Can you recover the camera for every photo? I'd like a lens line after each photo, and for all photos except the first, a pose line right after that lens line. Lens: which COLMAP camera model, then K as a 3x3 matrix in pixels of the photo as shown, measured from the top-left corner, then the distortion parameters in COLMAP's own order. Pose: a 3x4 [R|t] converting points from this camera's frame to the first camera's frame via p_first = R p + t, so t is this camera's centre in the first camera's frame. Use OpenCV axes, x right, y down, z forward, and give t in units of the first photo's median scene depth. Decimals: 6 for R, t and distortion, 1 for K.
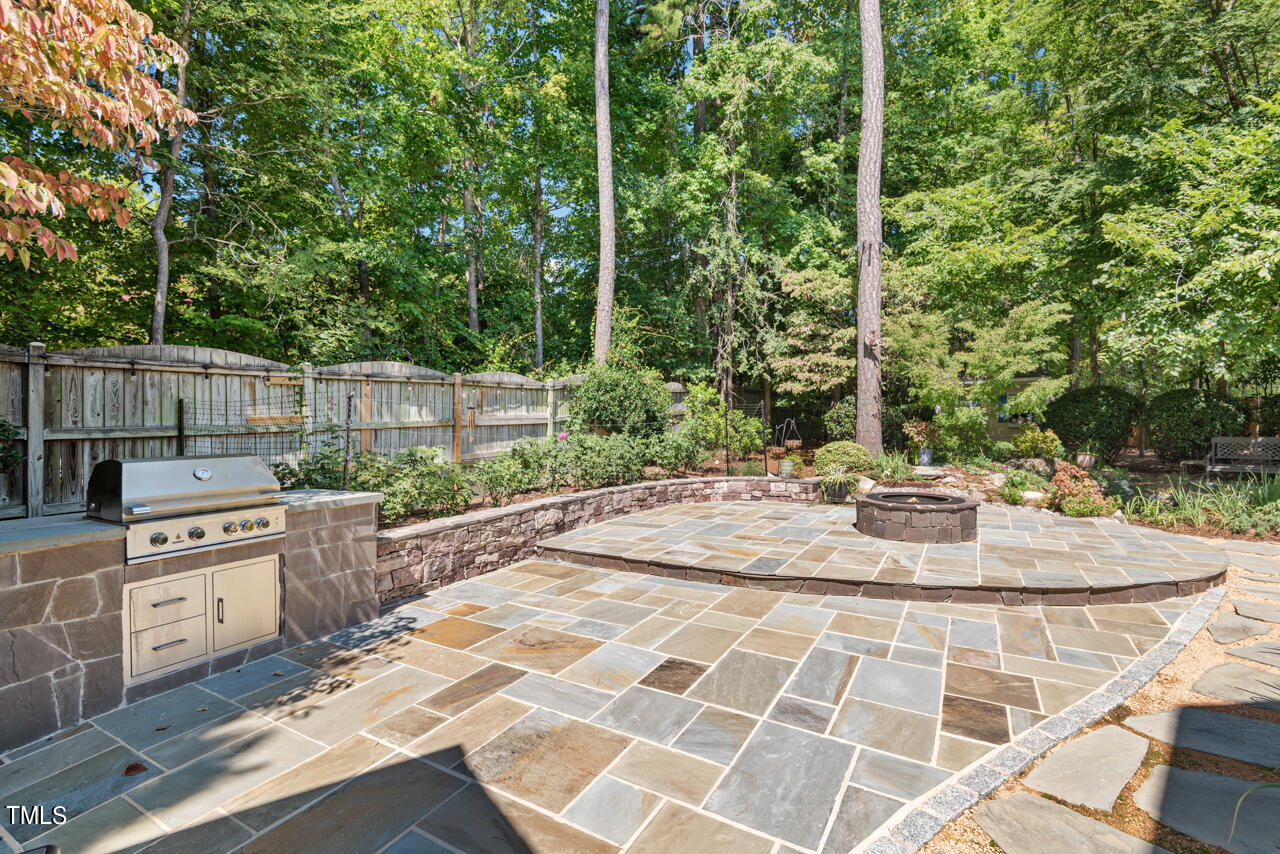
lens RADIAL K [[575.0, 0, 642.4], [0, 575.0, 420.8], [0, 0, 1]] dist [0.036613, -0.023729]
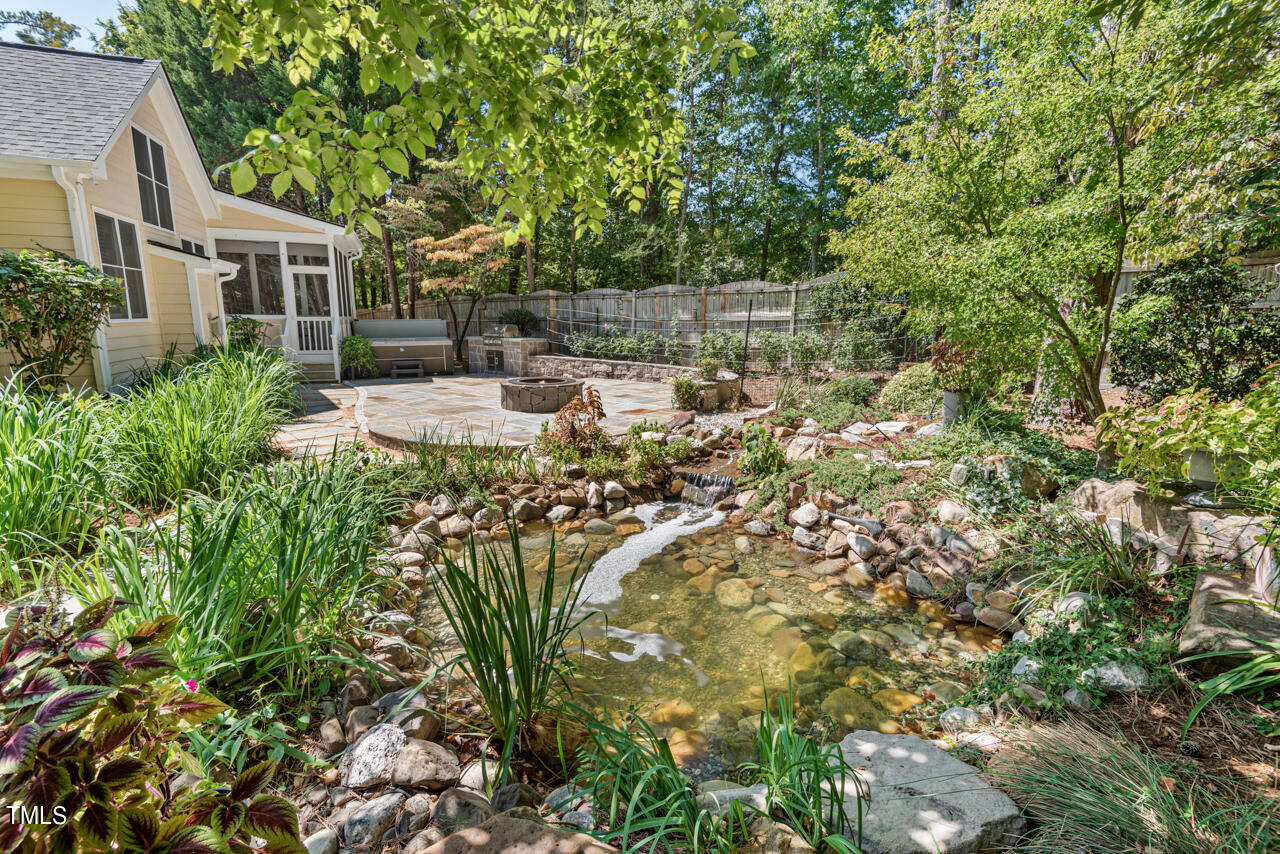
lens RADIAL K [[575.0, 0, 642.4], [0, 575.0, 420.8], [0, 0, 1]] dist [0.036613, -0.023729]
pose [[-0.157653, 0.188781, -0.969282, 1.691530], [-0.005190, 0.981385, 0.191982, -0.031031], [0.987481, 0.035297, -0.153738, 1.398140]]
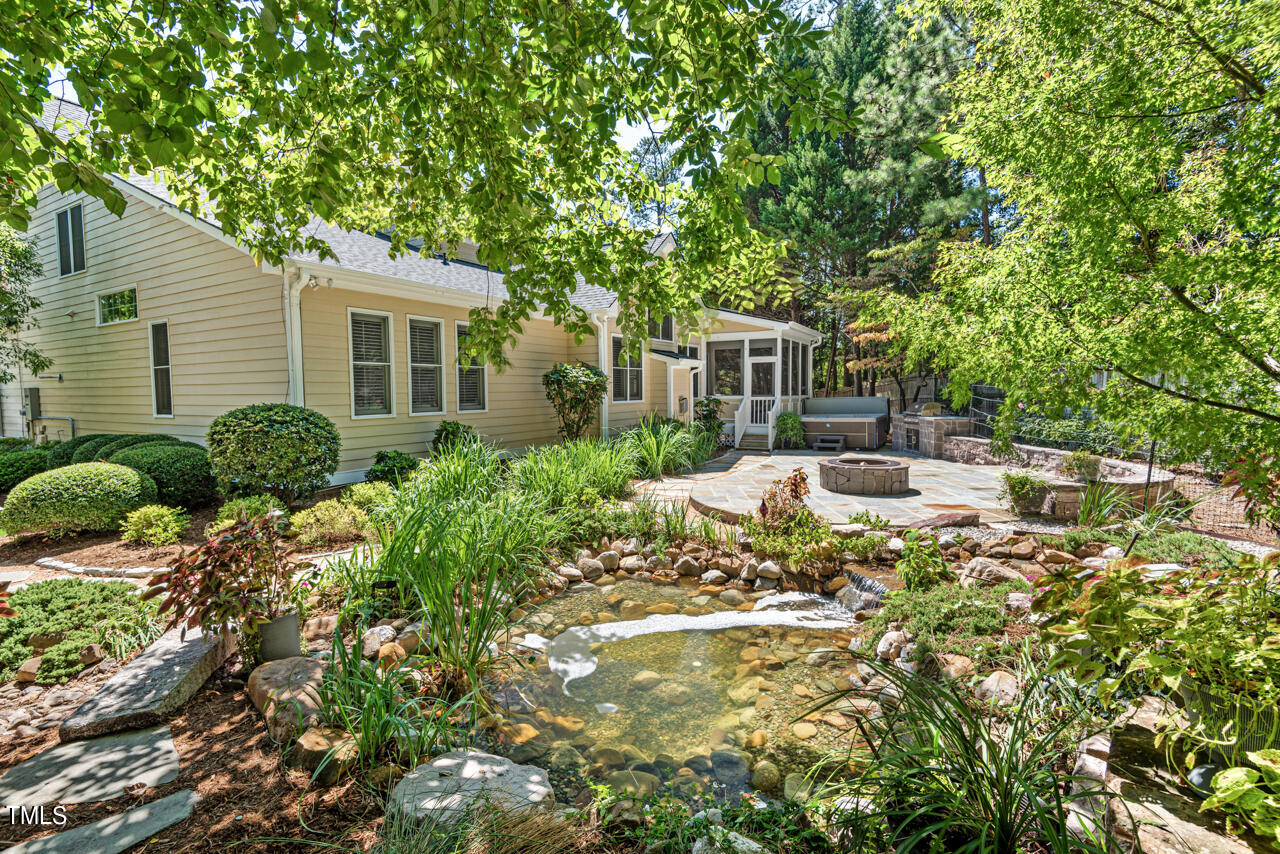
lens RADIAL K [[575.0, 0, 642.4], [0, 575.0, 420.8], [0, 0, 1]] dist [0.036613, -0.023729]
pose [[-0.867662, 0.049696, -0.494665, 1.510297], [0.022554, 0.997902, 0.060693, -0.050080], [0.496643, 0.041504, -0.866962, 1.835412]]
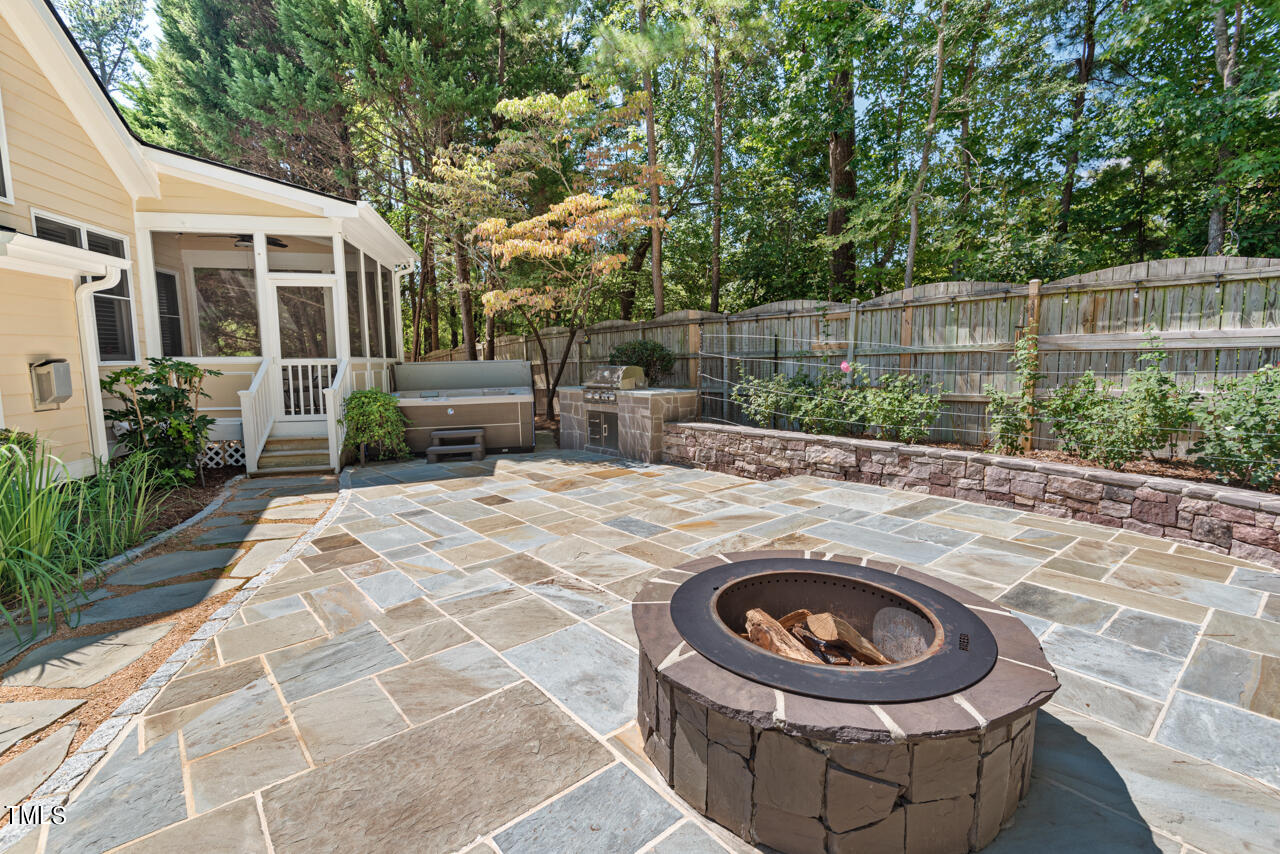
lens RADIAL K [[575.0, 0, 642.4], [0, 575.0, 420.8], [0, 0, 1]] dist [0.036613, -0.023729]
pose [[-0.324171, 0.121868, -0.938116, 0.746632], [0.014572, 0.992193, 0.123857, -0.002470], [0.945886, 0.026481, -0.323416, 0.982026]]
